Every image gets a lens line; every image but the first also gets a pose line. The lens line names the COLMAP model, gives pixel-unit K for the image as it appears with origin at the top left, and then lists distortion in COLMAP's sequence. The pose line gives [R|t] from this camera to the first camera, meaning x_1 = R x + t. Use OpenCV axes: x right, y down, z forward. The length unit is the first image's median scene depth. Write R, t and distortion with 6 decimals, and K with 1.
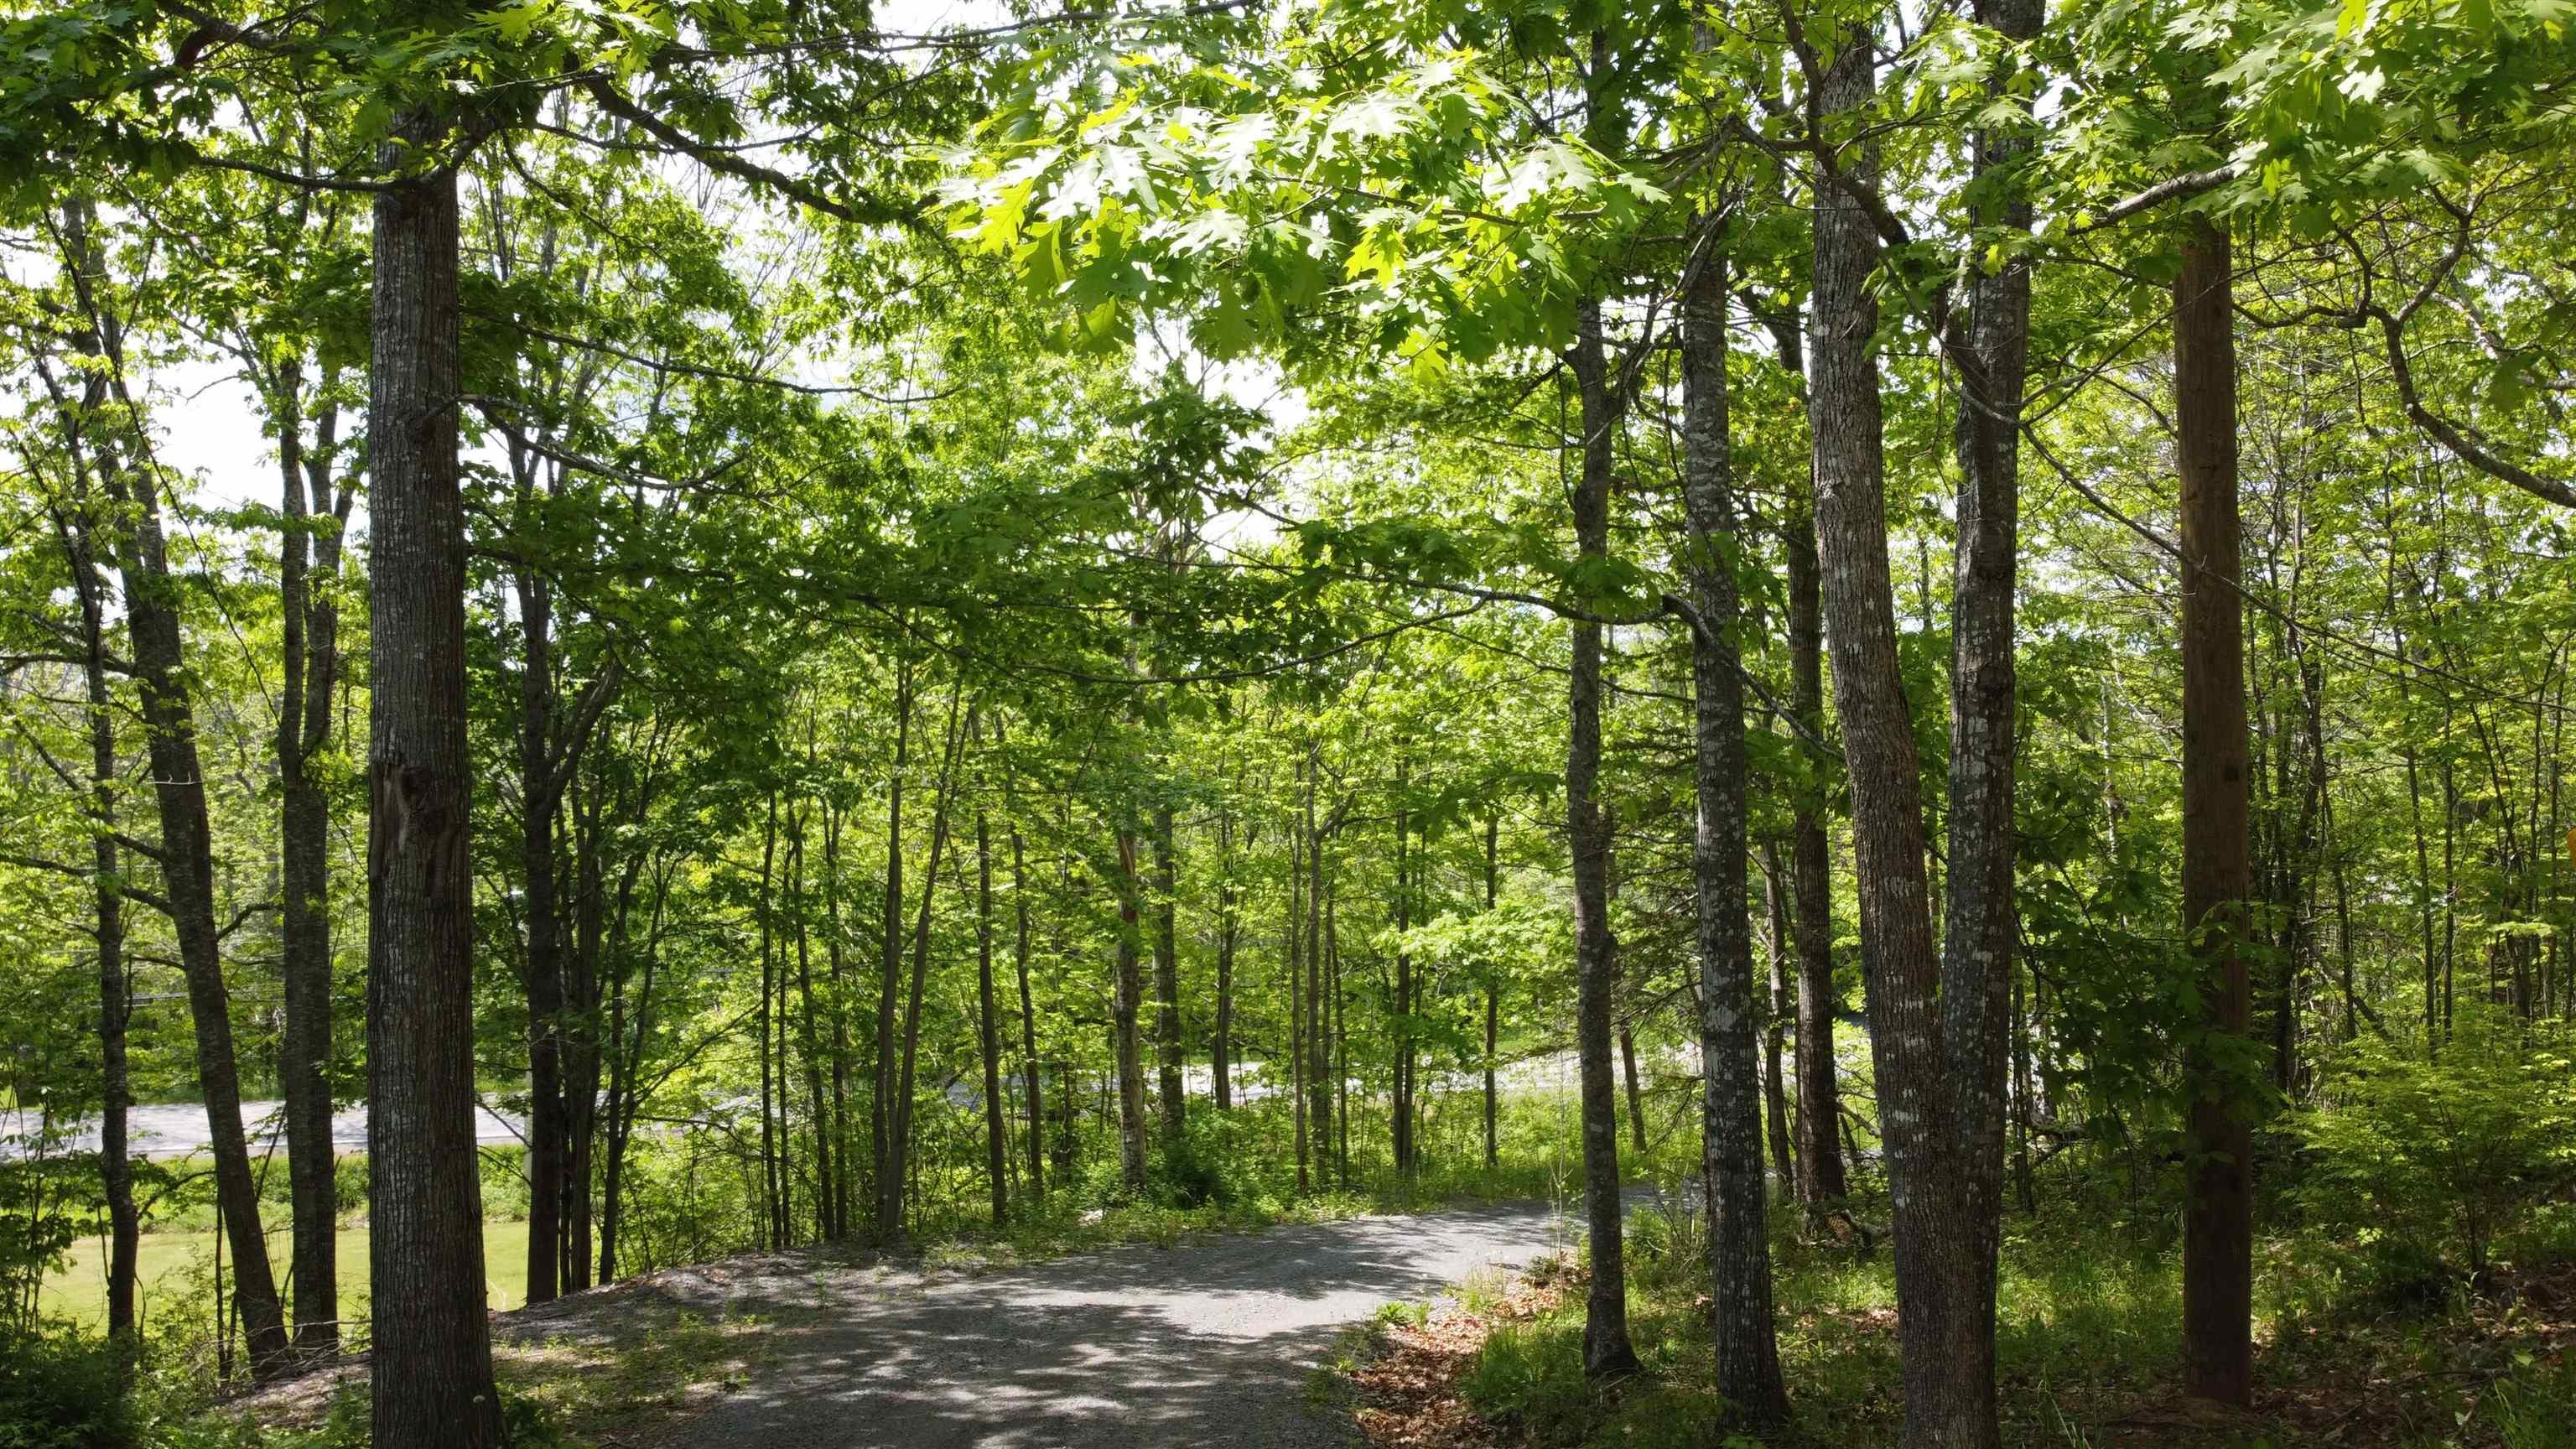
lens RADIAL K [[1958.4, 0, 1281.6], [0, 1958.4, 707.5], [0, 0, 1]] dist [-0.009396, 0.006004]
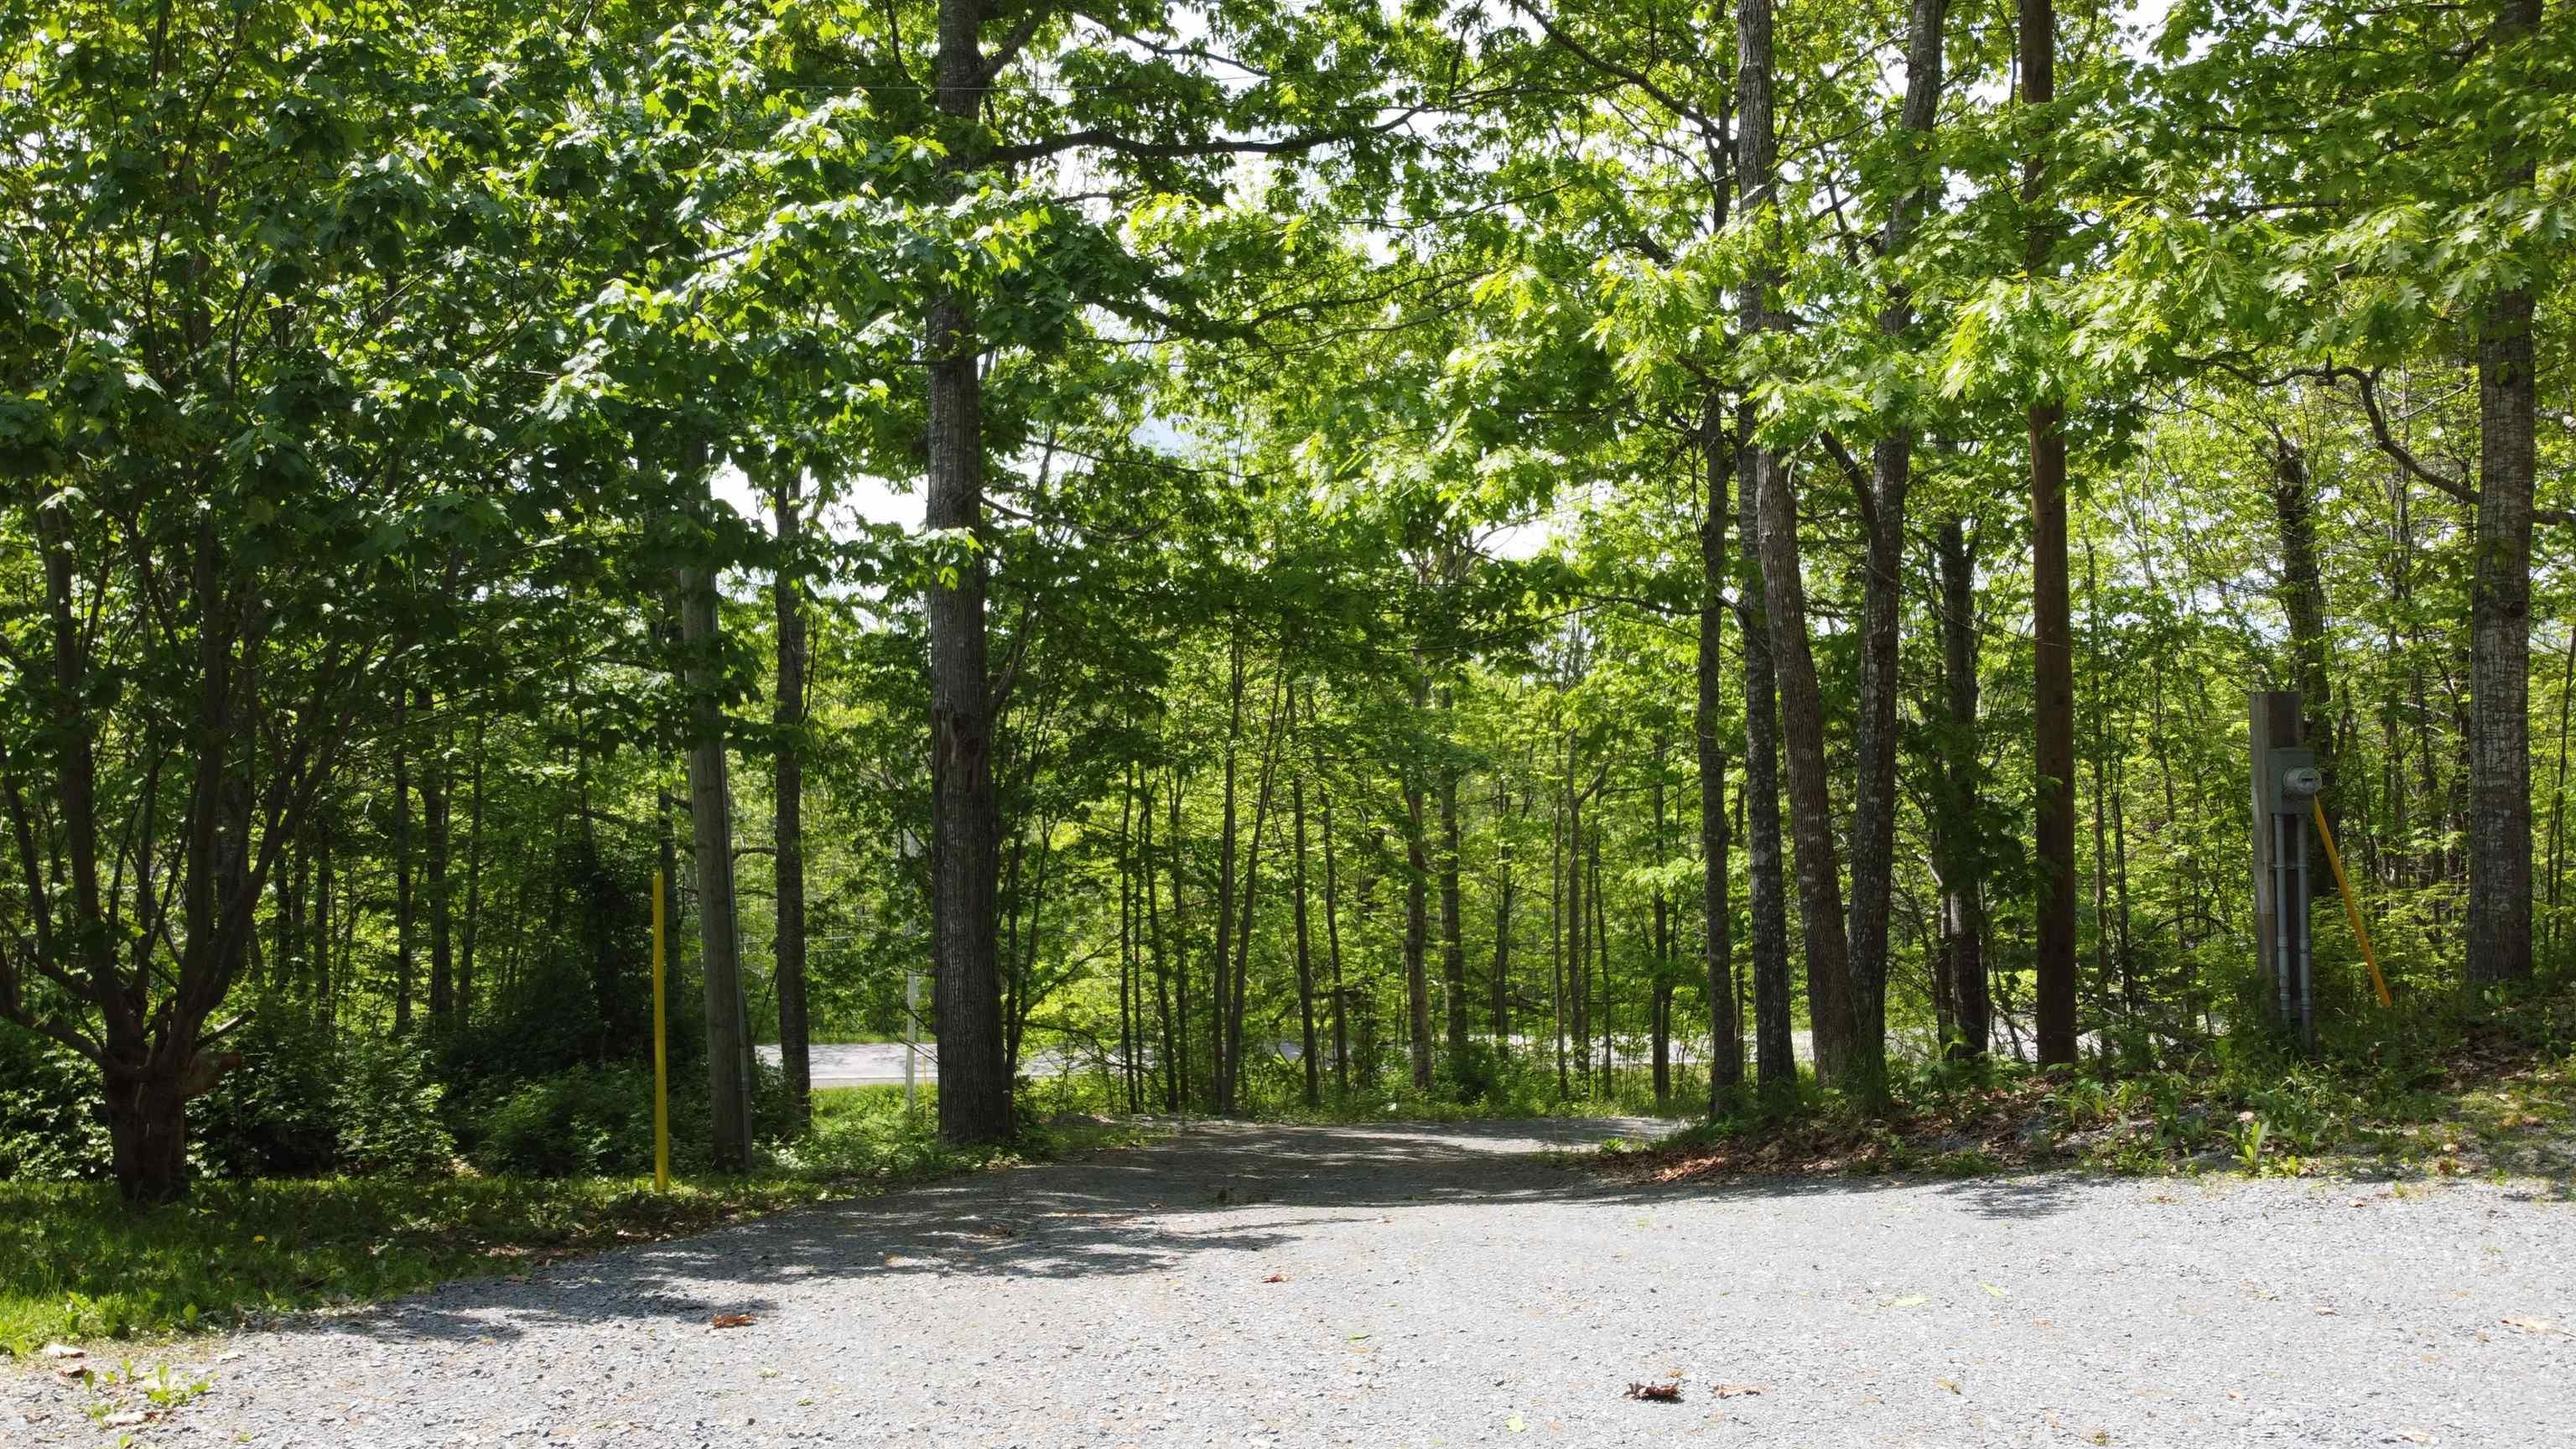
lens RADIAL K [[1958.4, 0, 1278.0], [0, 1958.4, 703.6], [0, 0, 1]] dist [-0.009396, 0.006004]
pose [[0.987906, -0.007906, -0.154849, 0.027159], [0.006663, 0.999941, -0.008546, 0.015972], [0.154908, 0.007411, 0.987901, -0.228346]]
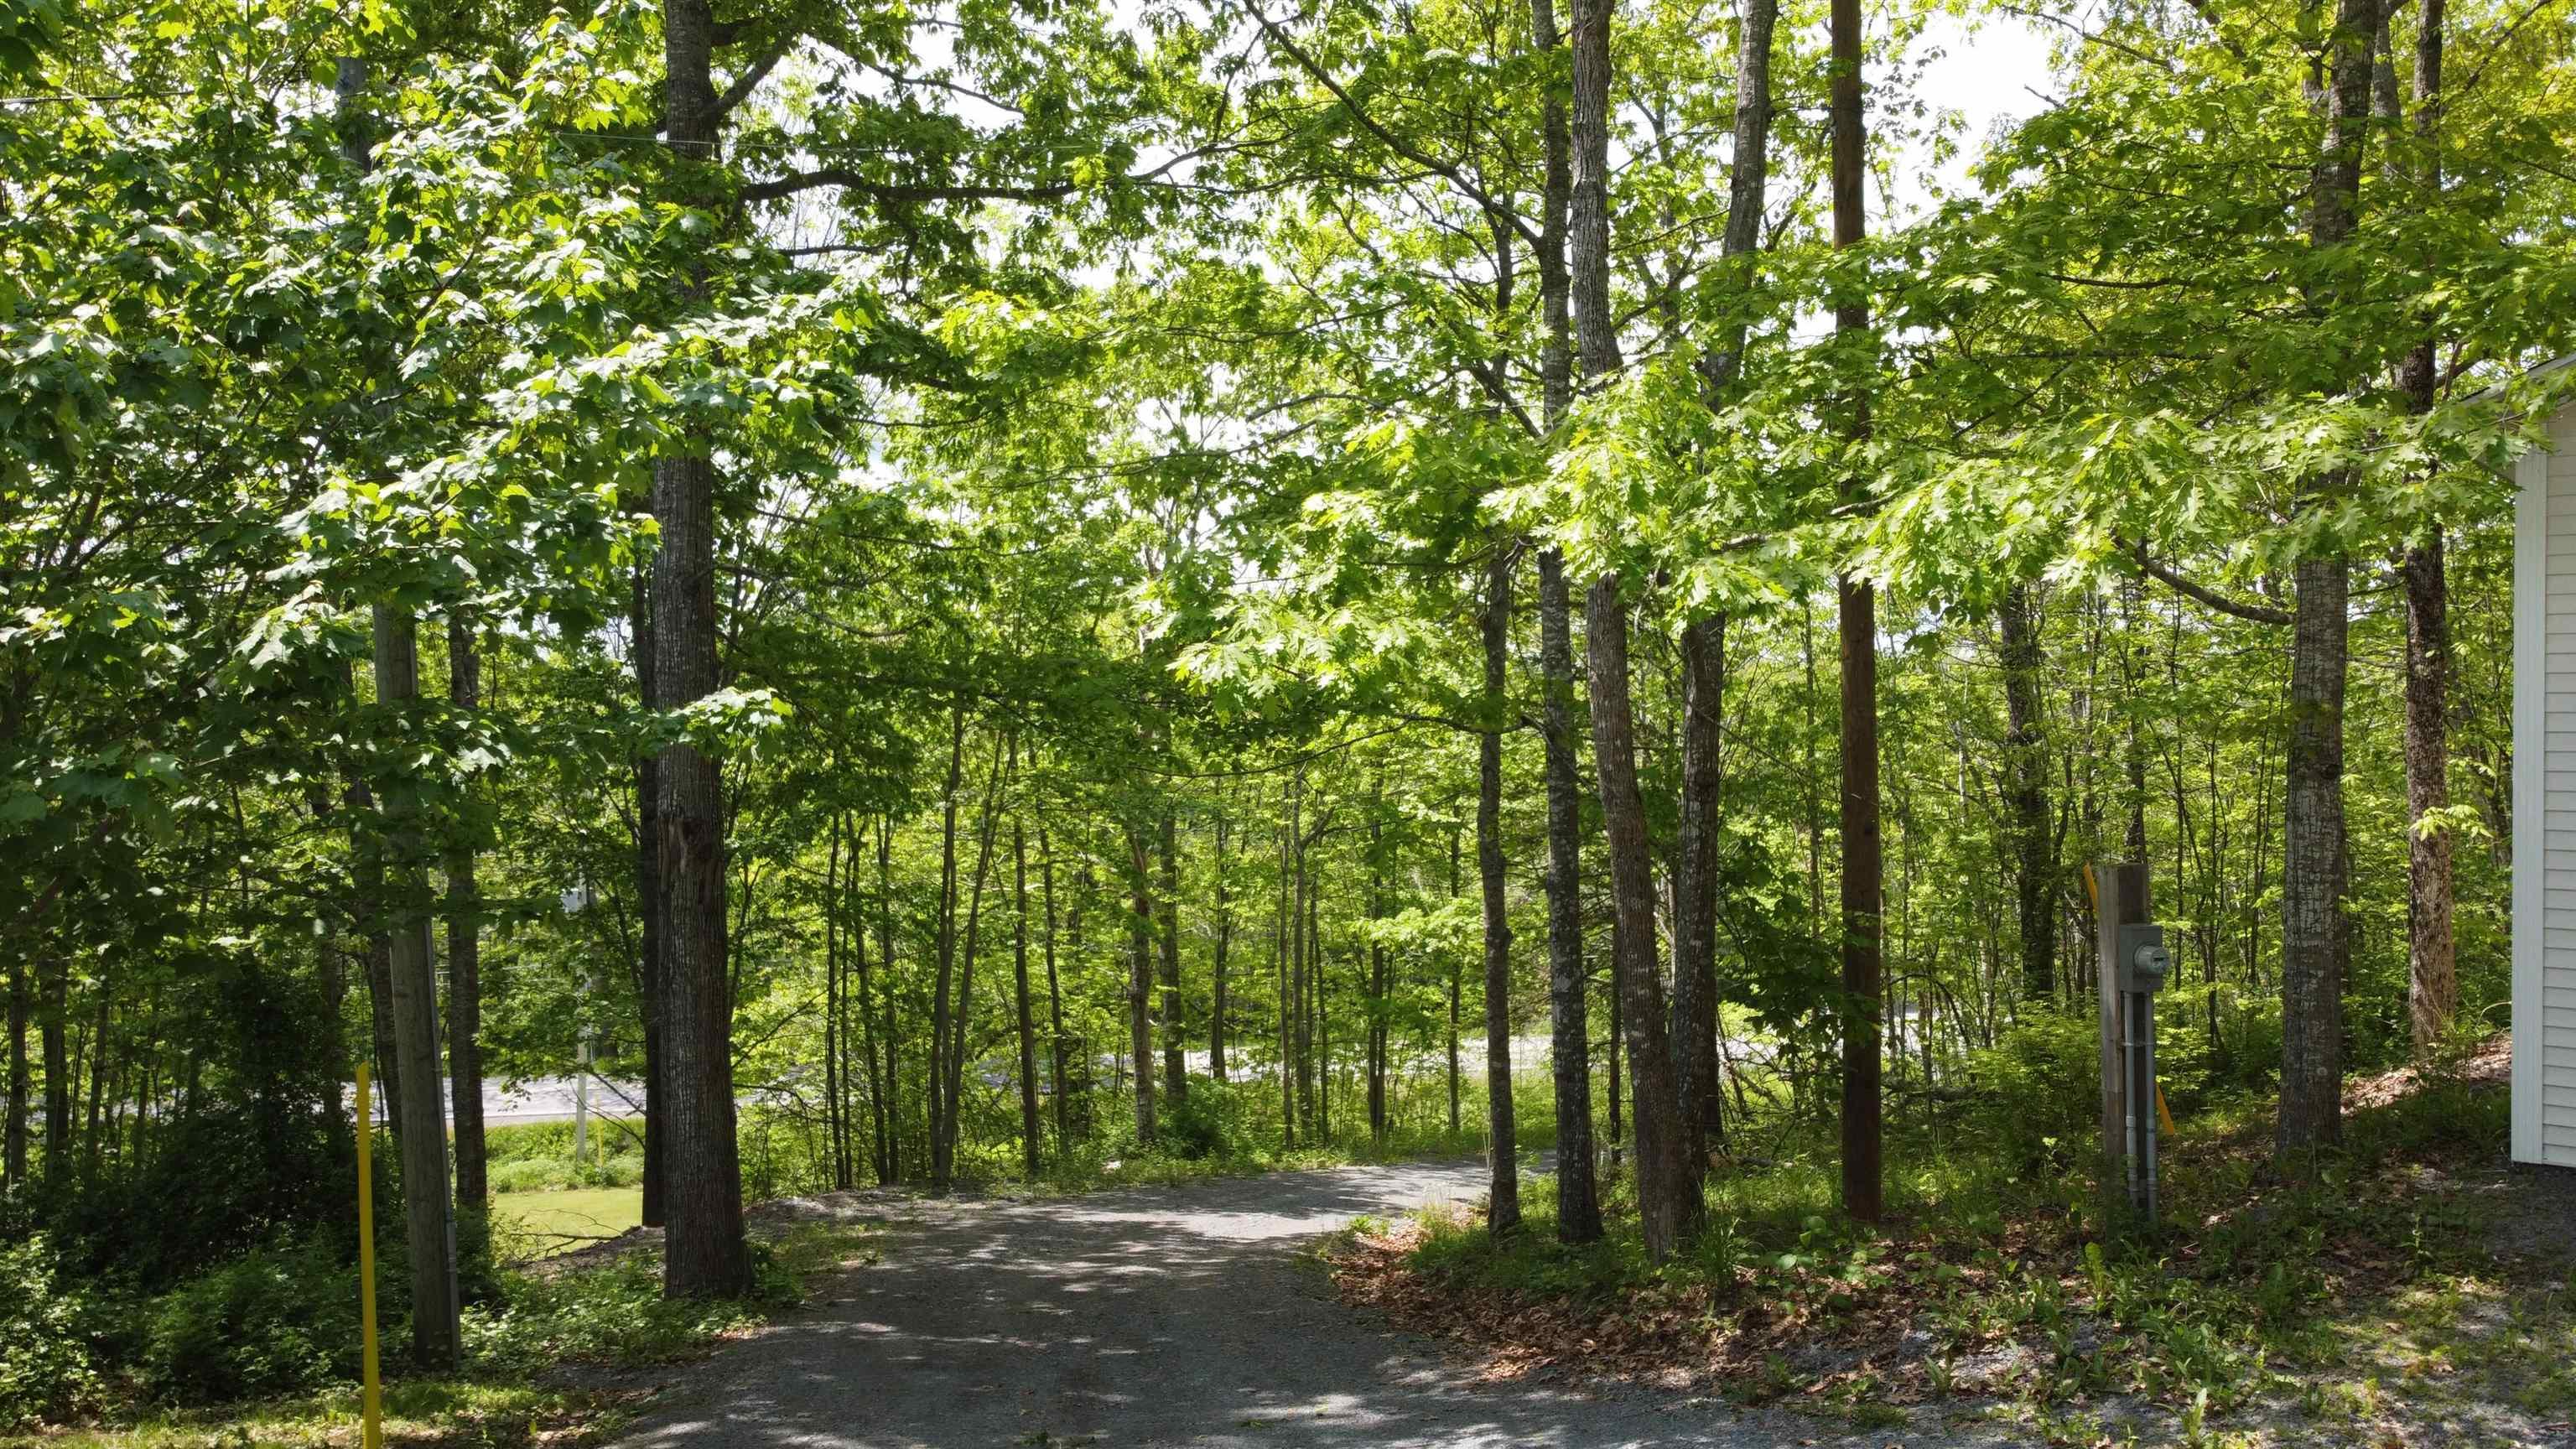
lens RADIAL K [[1958.4, 0, 1284.0], [0, 1958.4, 677.4], [0, 0, 1]] dist [-0.009396, 0.006004]
pose [[0.999958, 0.000376, 0.009105, -0.003771], [-0.000278, 0.999941, -0.010826, -0.023587], [-0.009108, 0.010823, 0.999900, -0.188546]]
